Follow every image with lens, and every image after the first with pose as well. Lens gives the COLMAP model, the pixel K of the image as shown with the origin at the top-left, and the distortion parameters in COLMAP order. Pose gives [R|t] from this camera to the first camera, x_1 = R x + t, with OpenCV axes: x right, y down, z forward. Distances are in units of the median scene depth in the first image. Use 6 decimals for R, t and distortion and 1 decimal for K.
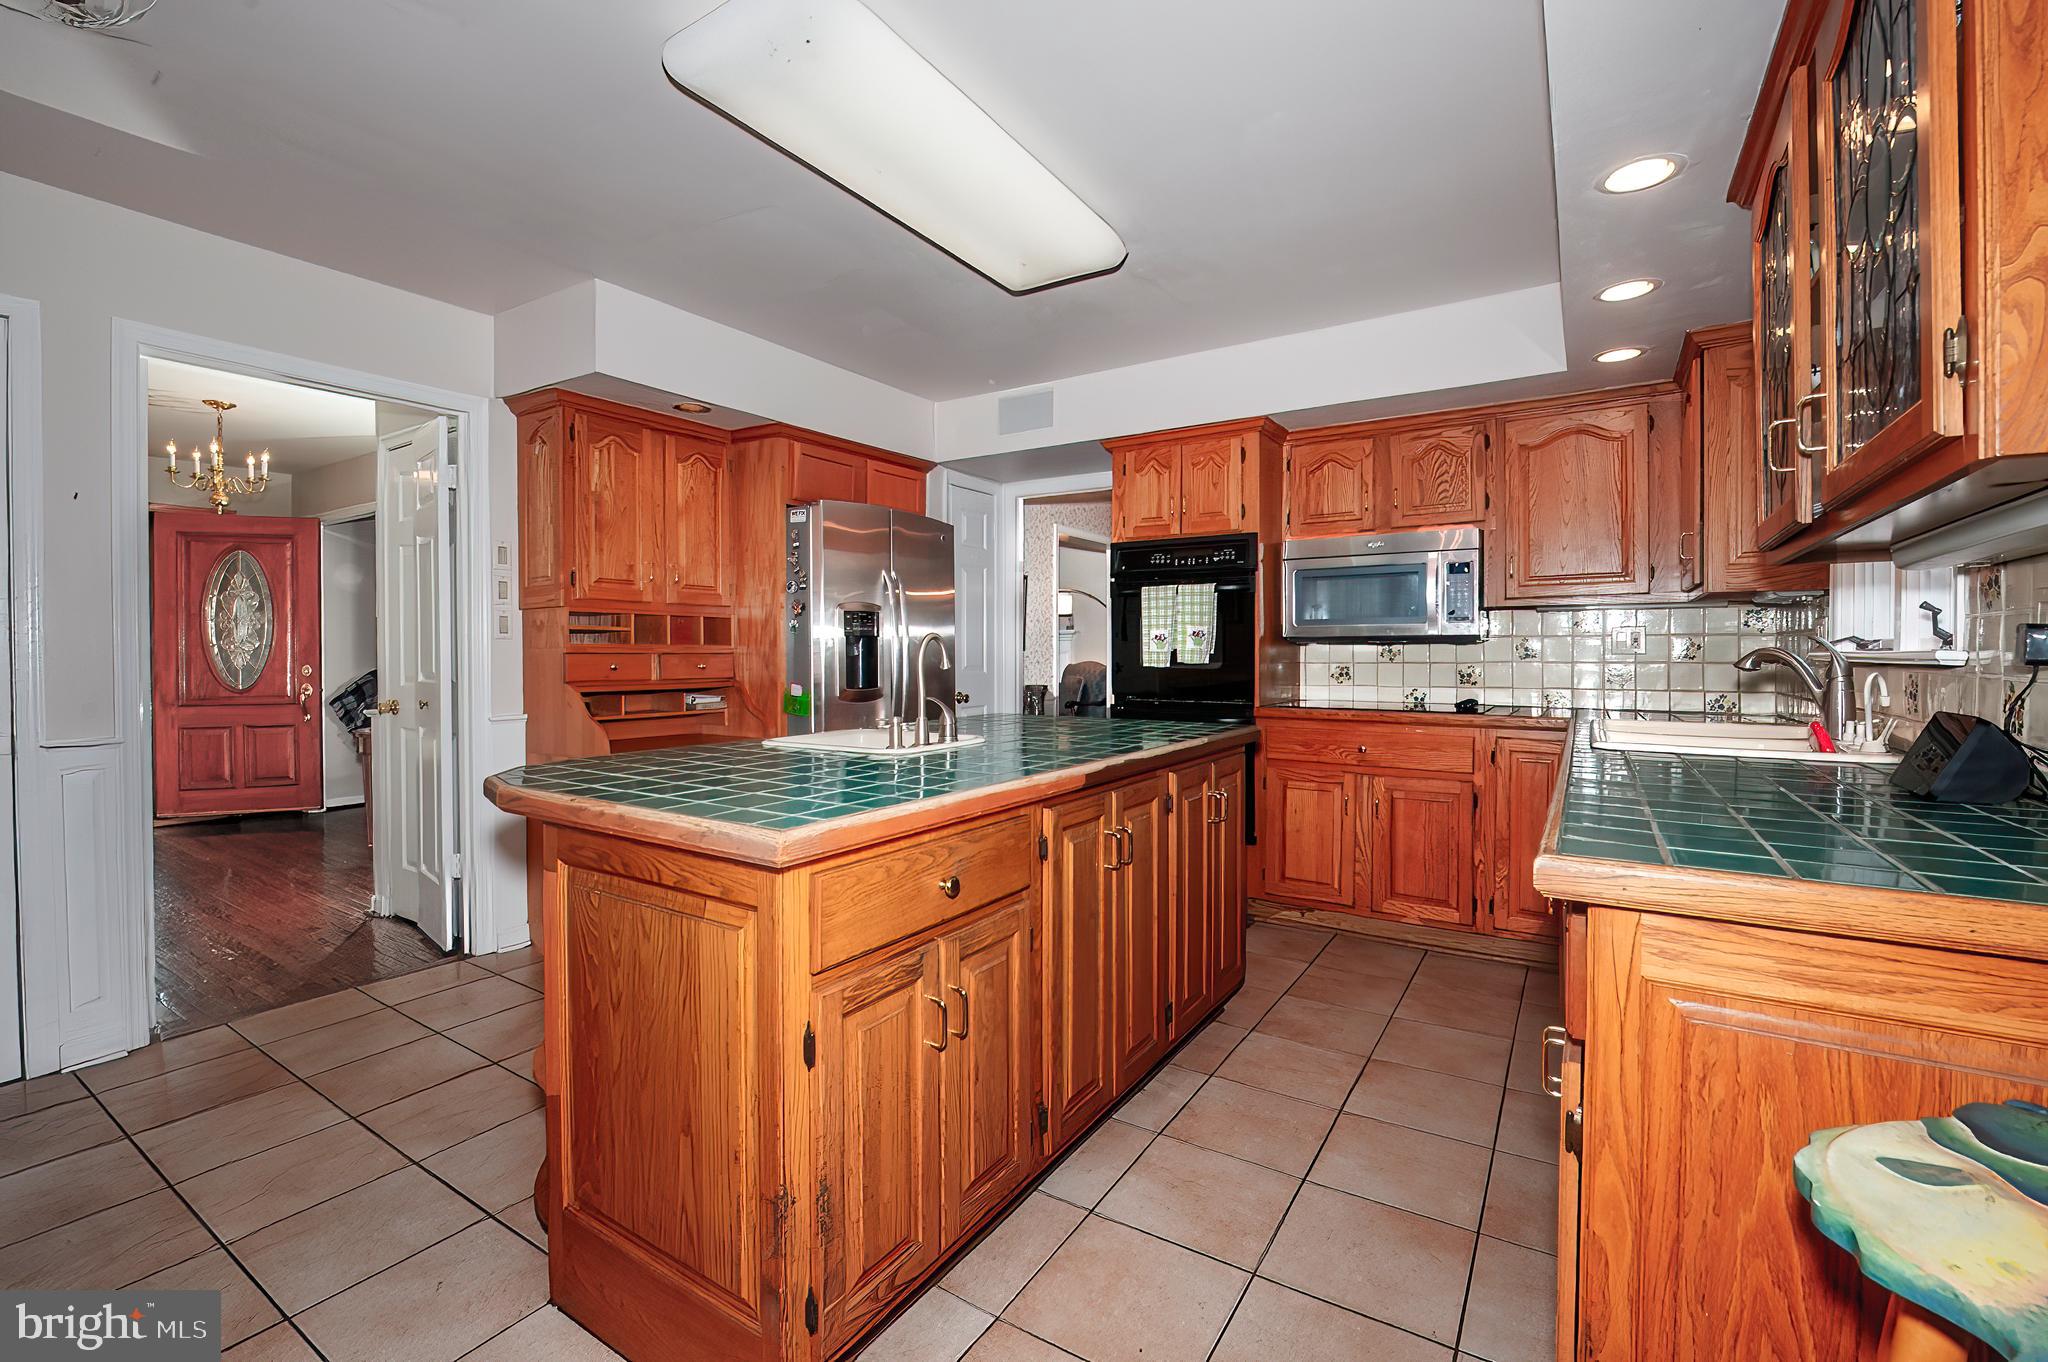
lens RADIAL K [[882.0, 0, 1020.2], [0, 882.0, 663.9], [0, 0, 1]] dist [-0.001019, -0.000157]
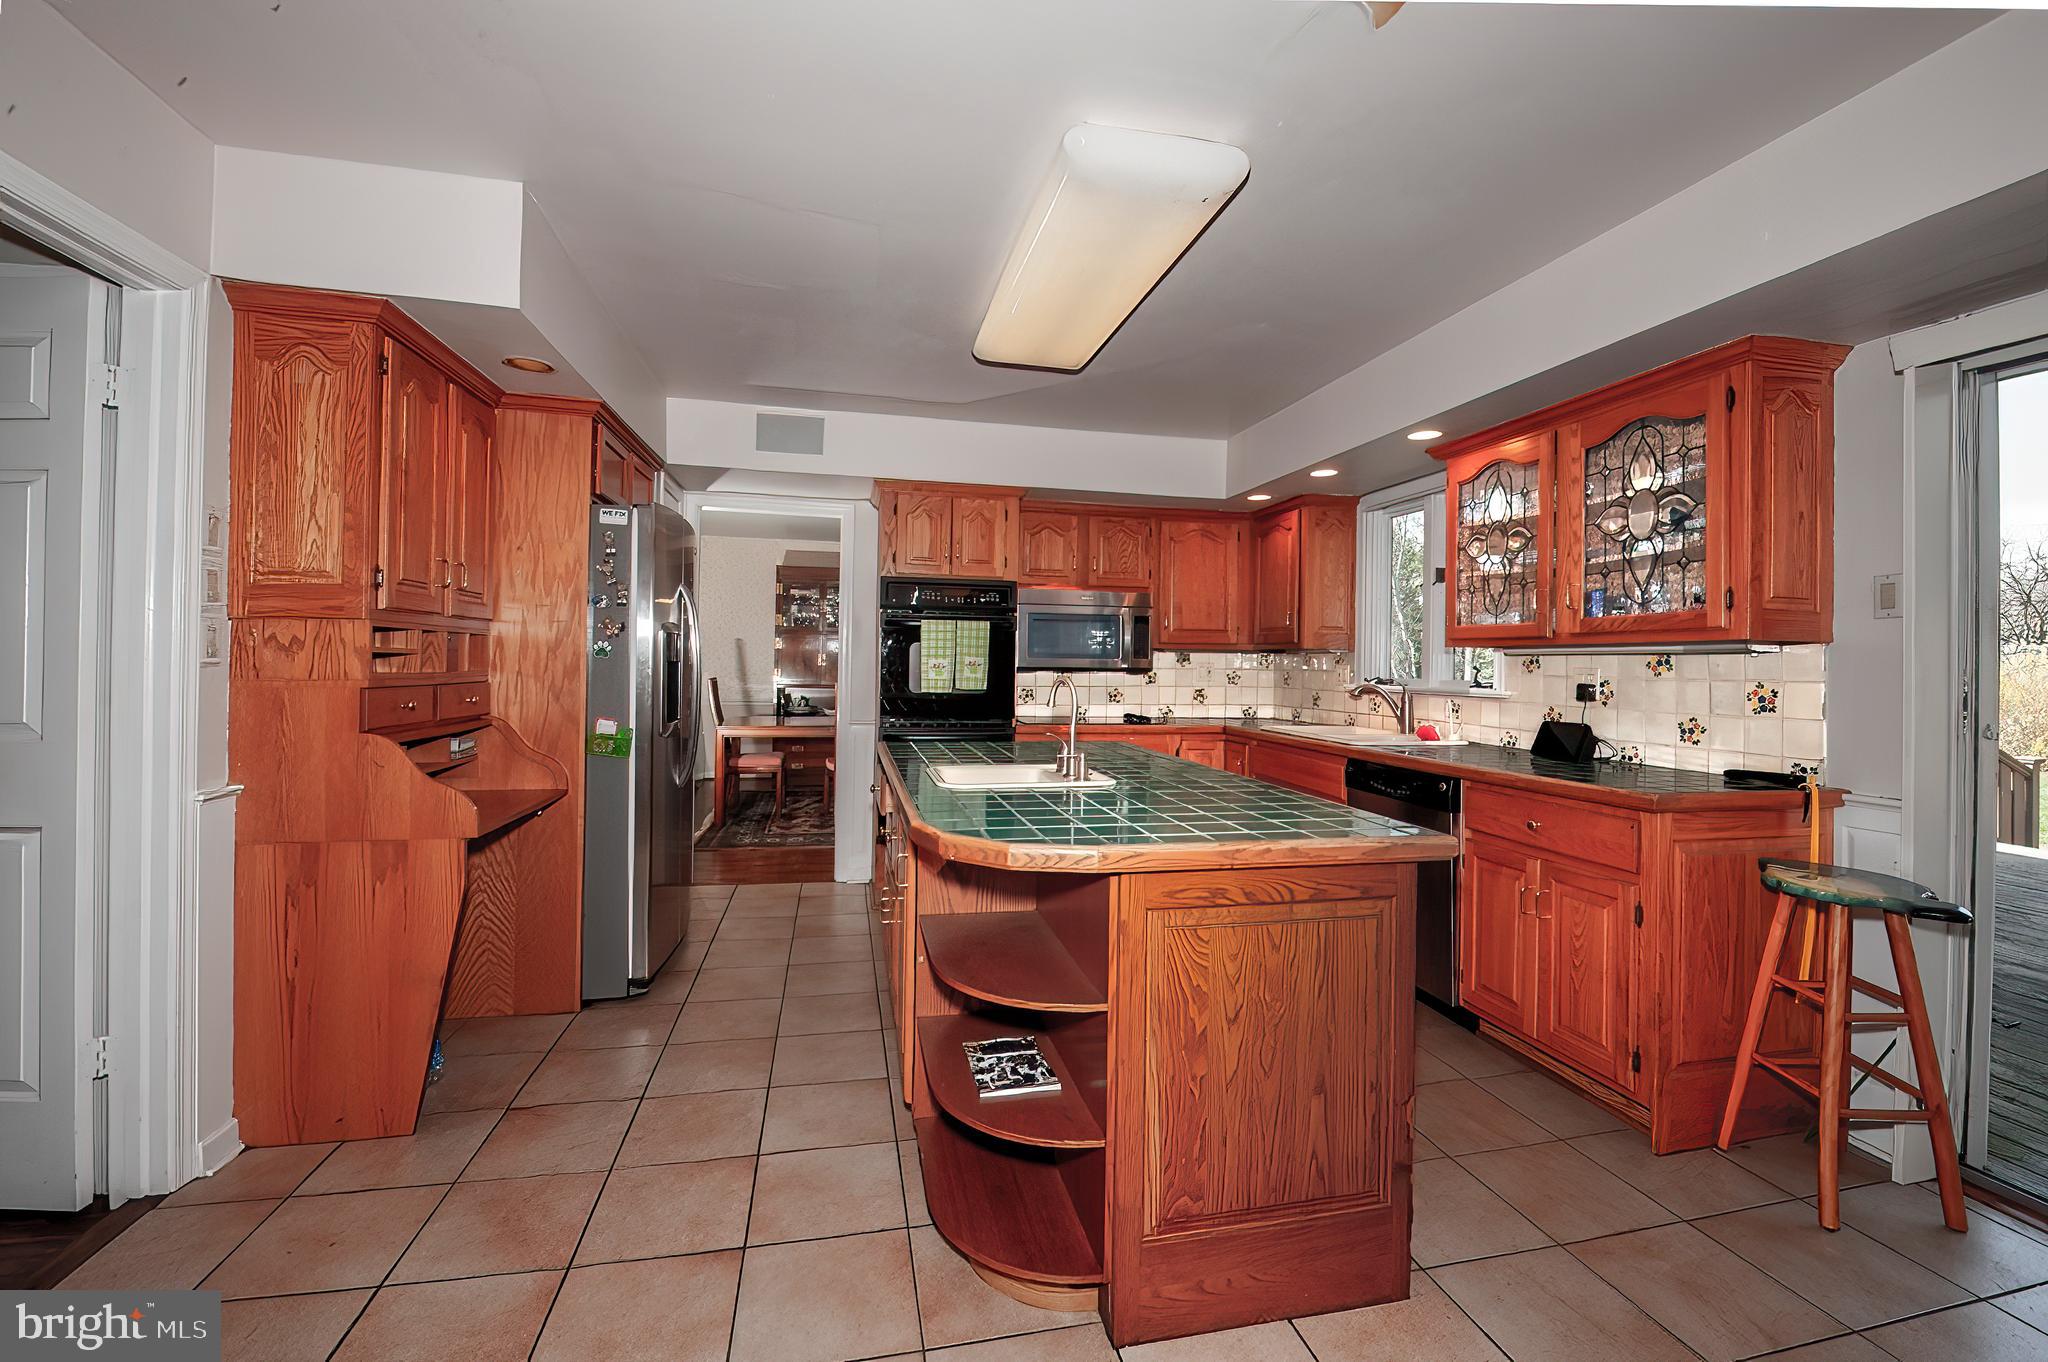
lens RADIAL K [[863.6, 0, 1027.7], [0, 863.6, 664.7], [0, 0, 1]] dist [-0.003322, -0.000469]
pose [[0.702883, 0.010481, 0.711228, -0.554016], [-0.006320, 0.999944, -0.008490, -0.023883], [-0.711277, 0.001473, 0.702910, 0.153087]]
